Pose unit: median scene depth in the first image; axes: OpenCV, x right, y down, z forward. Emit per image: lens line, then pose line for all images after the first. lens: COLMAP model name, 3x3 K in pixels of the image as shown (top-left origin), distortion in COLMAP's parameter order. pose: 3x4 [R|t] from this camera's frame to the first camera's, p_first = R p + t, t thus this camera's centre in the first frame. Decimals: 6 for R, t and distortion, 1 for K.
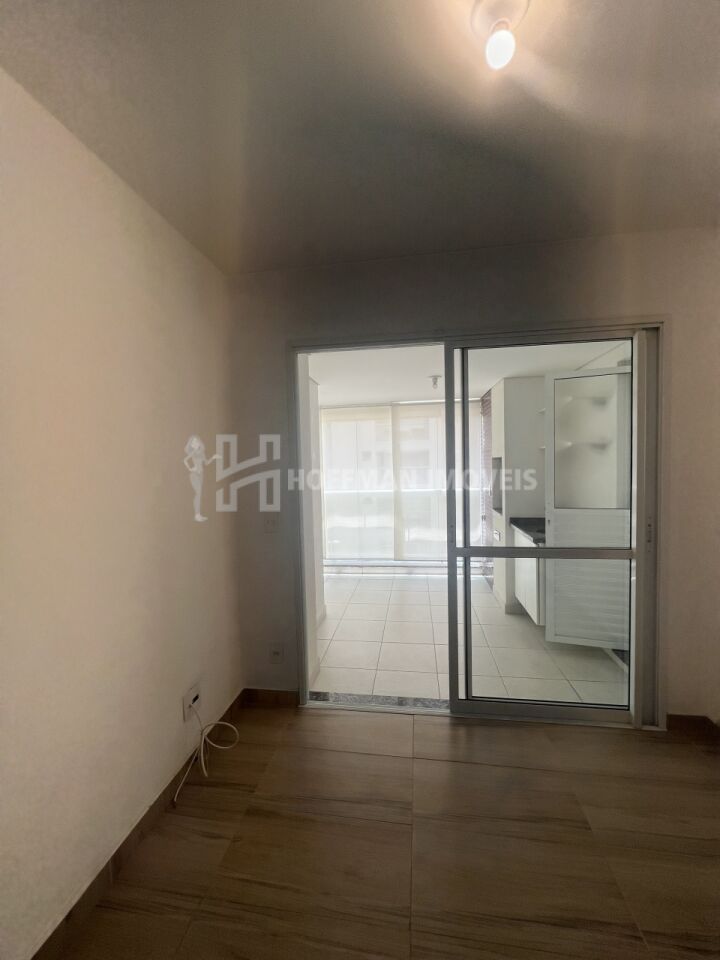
lens RADIAL K [[382.8, 0, 358.3], [0, 382.8, 482.3], [0, 0, 1]] dist [-0.000946, -0.000189]
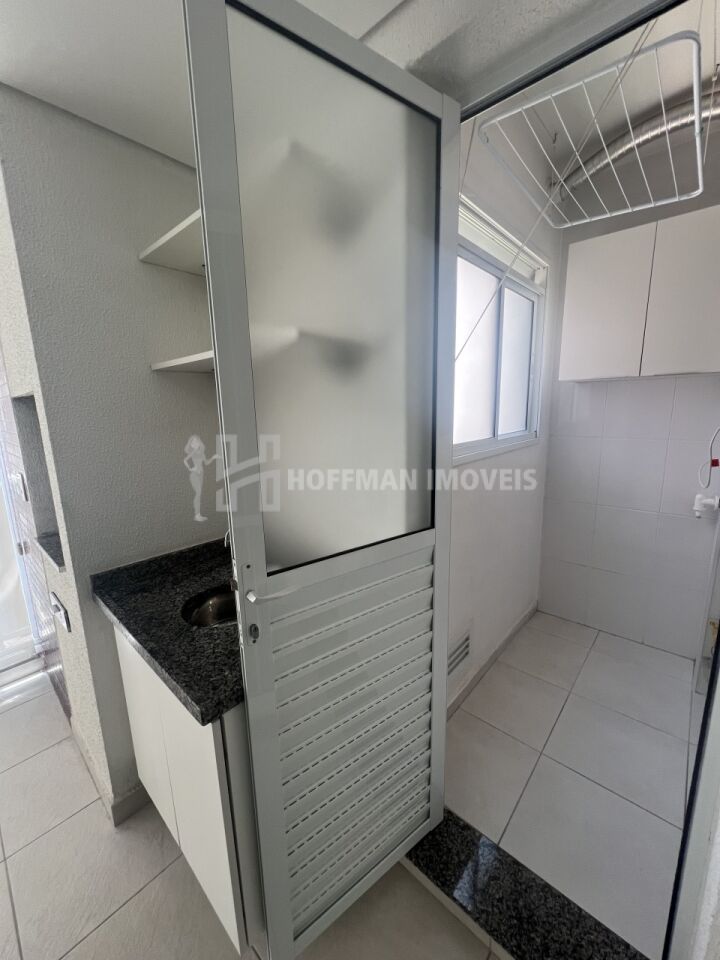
lens RADIAL K [[382.8, 0, 358.3], [0, 382.8, 482.3], [0, 0, 1]] dist [-0.000946, -0.000189]
pose [[0.553281, -0.152929, 0.818836, 0.347659], [0.047342, 0.987187, 0.152383, -0.038873], [-0.831648, -0.045545, 0.553432, 0.820512]]
